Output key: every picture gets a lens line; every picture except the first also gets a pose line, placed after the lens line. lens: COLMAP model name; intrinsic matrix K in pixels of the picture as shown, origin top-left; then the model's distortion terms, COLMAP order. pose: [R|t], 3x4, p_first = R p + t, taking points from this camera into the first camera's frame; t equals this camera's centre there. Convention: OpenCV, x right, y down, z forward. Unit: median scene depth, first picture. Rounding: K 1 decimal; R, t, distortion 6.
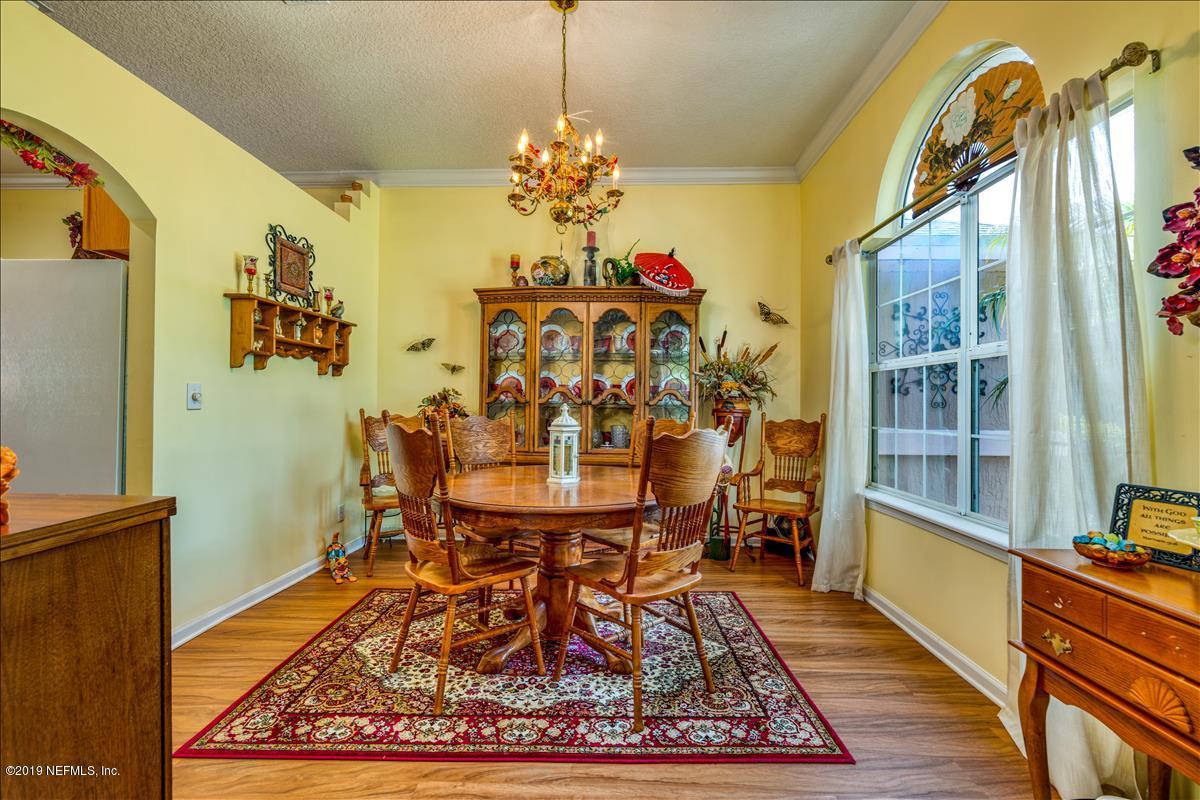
lens RADIAL K [[518.9, 0, 601.8], [0, 518.9, 400.5], [0, 0, 1]] dist [0.002218, 0.000052]
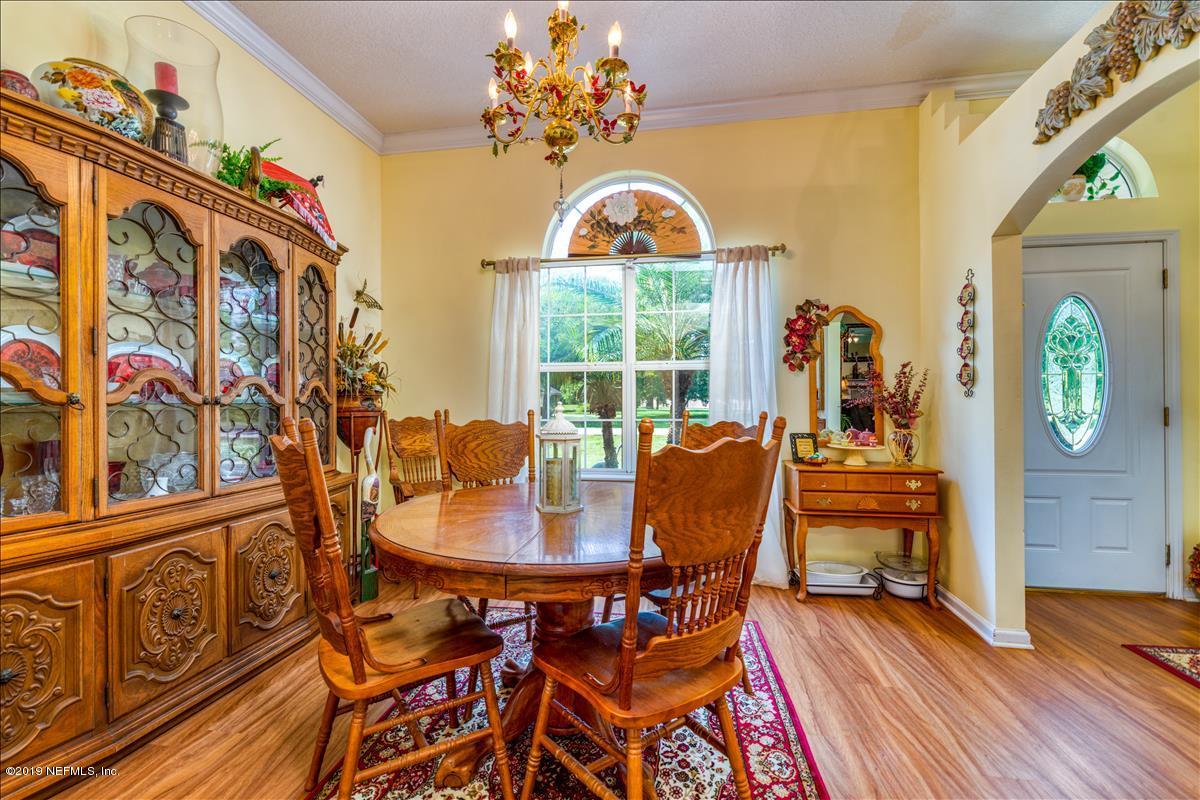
lens RADIAL K [[518.9, 0, 600.2], [0, 518.9, 398.2], [0, 0, 1]] dist [0.002218, 0.000052]
pose [[0.132145, -0.004103, 0.991222, -0.802028], [-0.003772, 0.999982, 0.004642, -0.003650], [-0.991223, -0.004352, 0.132127, 0.868052]]
